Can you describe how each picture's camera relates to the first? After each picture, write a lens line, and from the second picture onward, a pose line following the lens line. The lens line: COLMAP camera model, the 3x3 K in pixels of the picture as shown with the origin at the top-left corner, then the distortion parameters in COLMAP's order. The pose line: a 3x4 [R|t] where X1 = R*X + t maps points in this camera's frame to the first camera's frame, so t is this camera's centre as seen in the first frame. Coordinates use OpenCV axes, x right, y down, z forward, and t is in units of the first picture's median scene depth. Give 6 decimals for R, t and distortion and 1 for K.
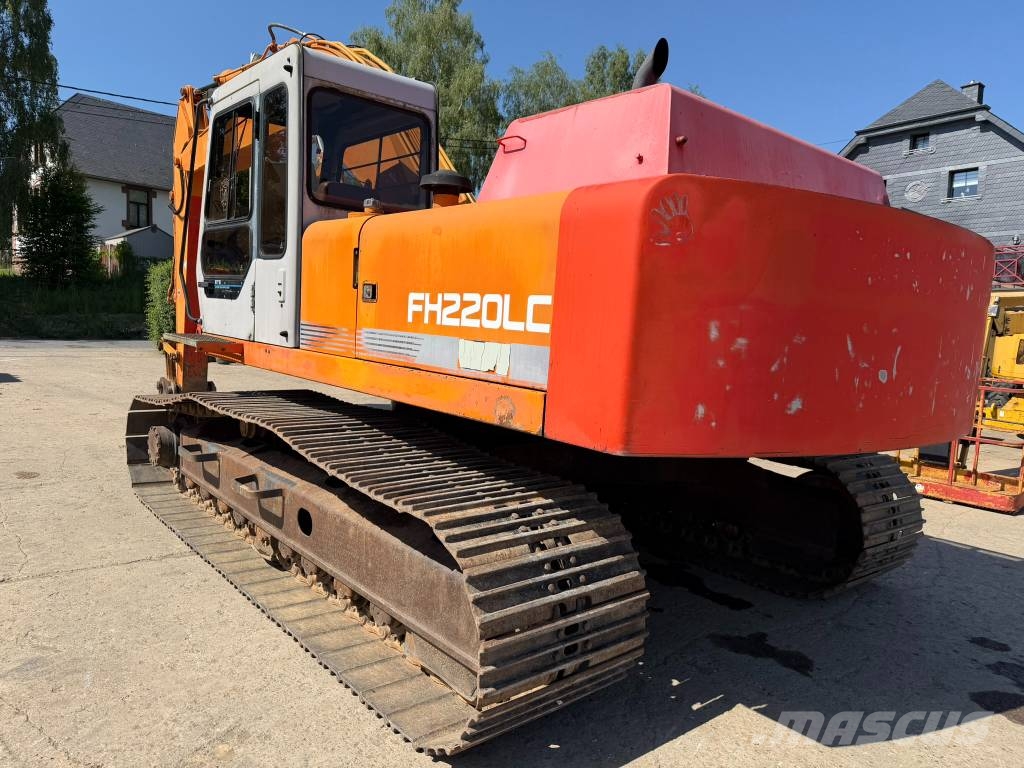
lens RADIAL K [[715.9, 0, 507.9], [0, 715.9, 381.6], [0, 0, 1]] dist [0.084513, -0.102775]
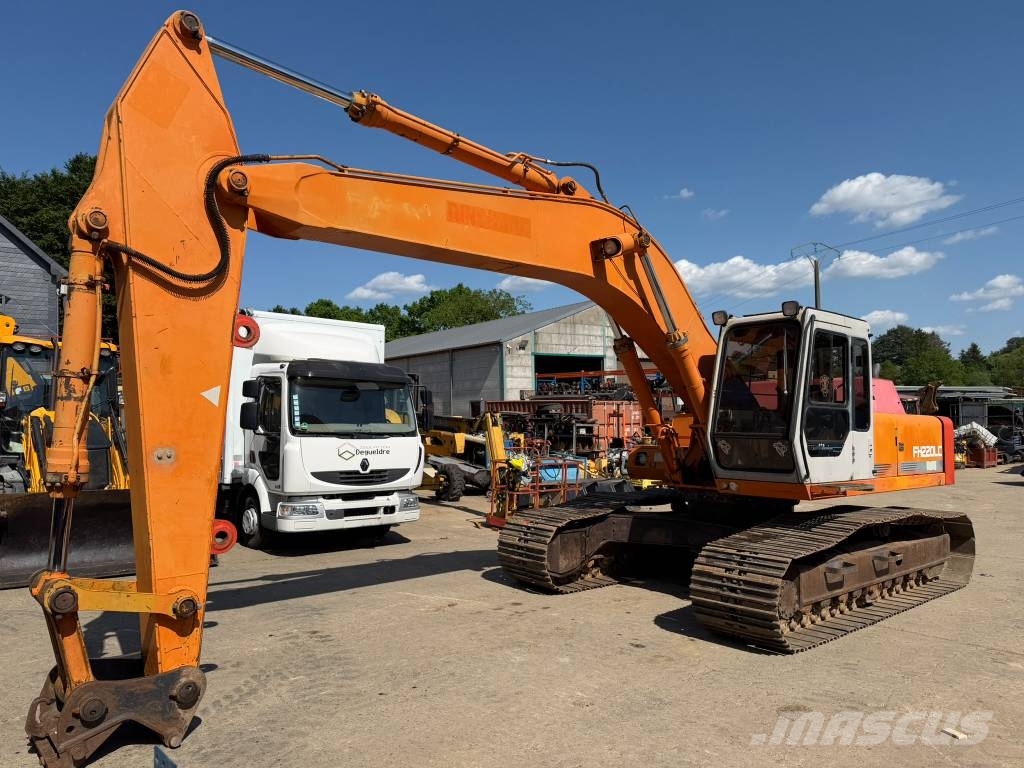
lens RADIAL K [[711.6, 0, 513.8], [0, 711.6, 385.9], [0, 0, 1]] dist [0.091412, -0.135529]
pose [[-0.024302, -0.000288, 0.999705, -2.374353], [0.076637, 0.997057, 0.002151, -0.399901], [-0.996763, 0.076667, -0.024208, 2.160002]]
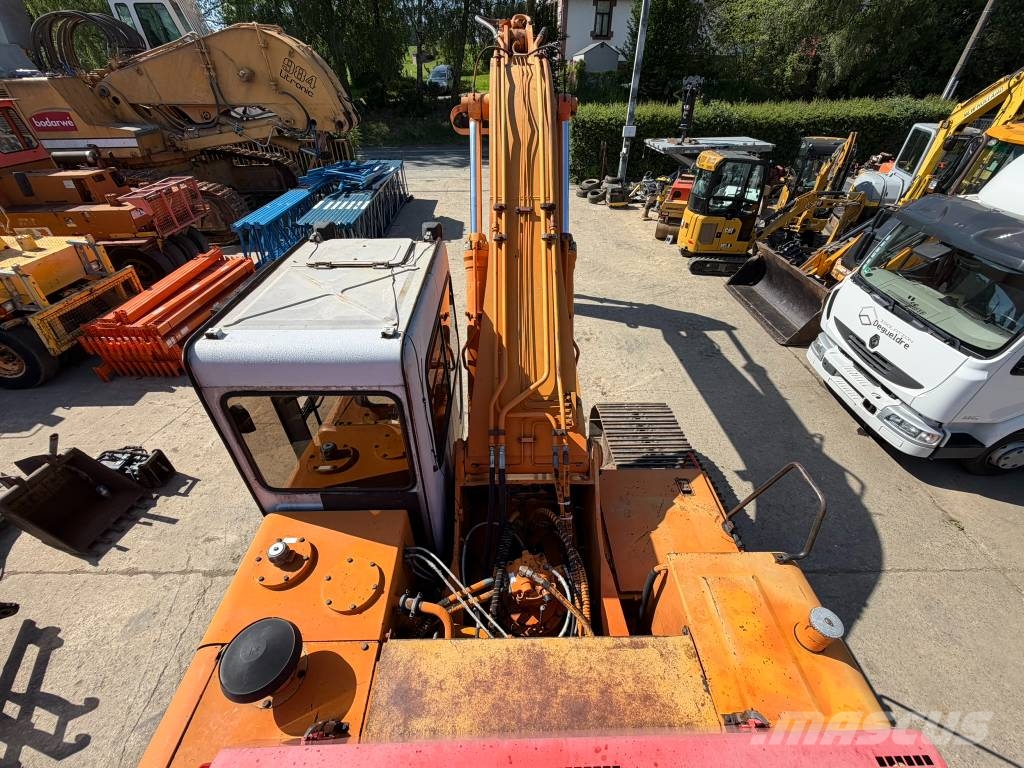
lens RADIAL K [[418.6, 0, 508.4], [0, 418.6, 386.4], [0, 0, 1]] dist [-0.000011, -0.000171]
pose [[0.771254, 0.346362, -0.534042, 0.228286], [-0.016153, 0.849372, 0.527547, -0.706731], [0.636323, -0.398246, 0.660676, 0.986434]]
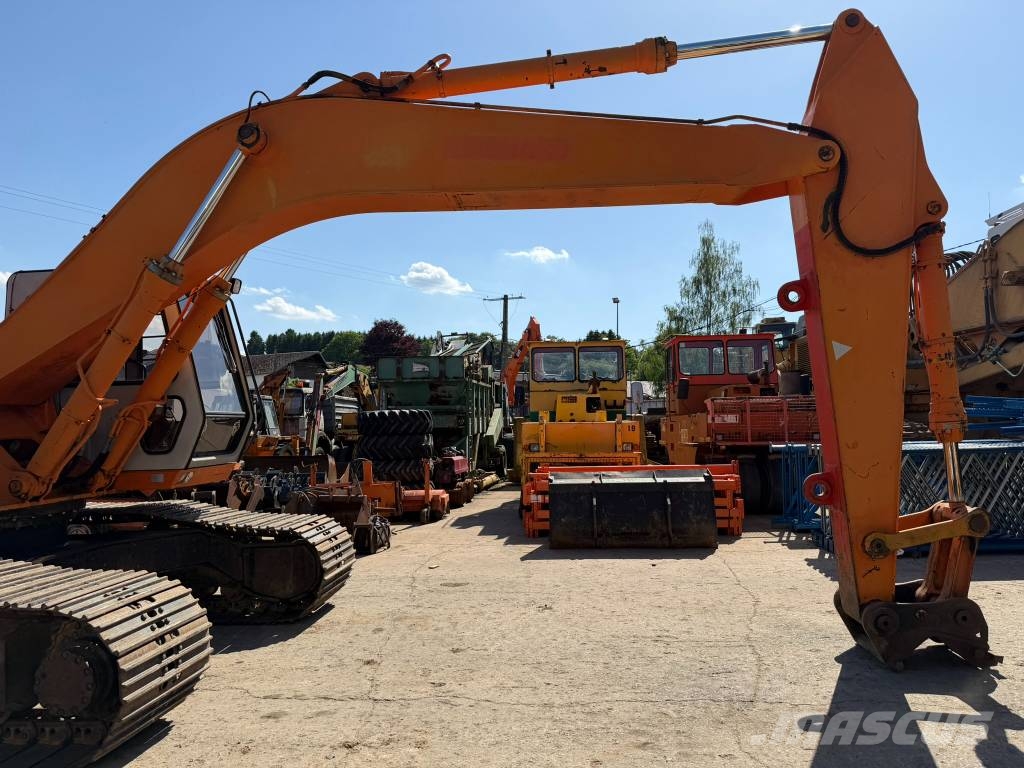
lens RADIAL K [[712.5, 0, 515.9], [0, 712.5, 386.4], [0, 0, 1]] dist [0.150409, -0.238375]
pose [[-0.708026, -0.072018, -0.702505, 0.211952], [-0.074482, 0.996853, -0.027126, -0.287878], [0.702248, 0.033118, -0.711162, 3.197864]]
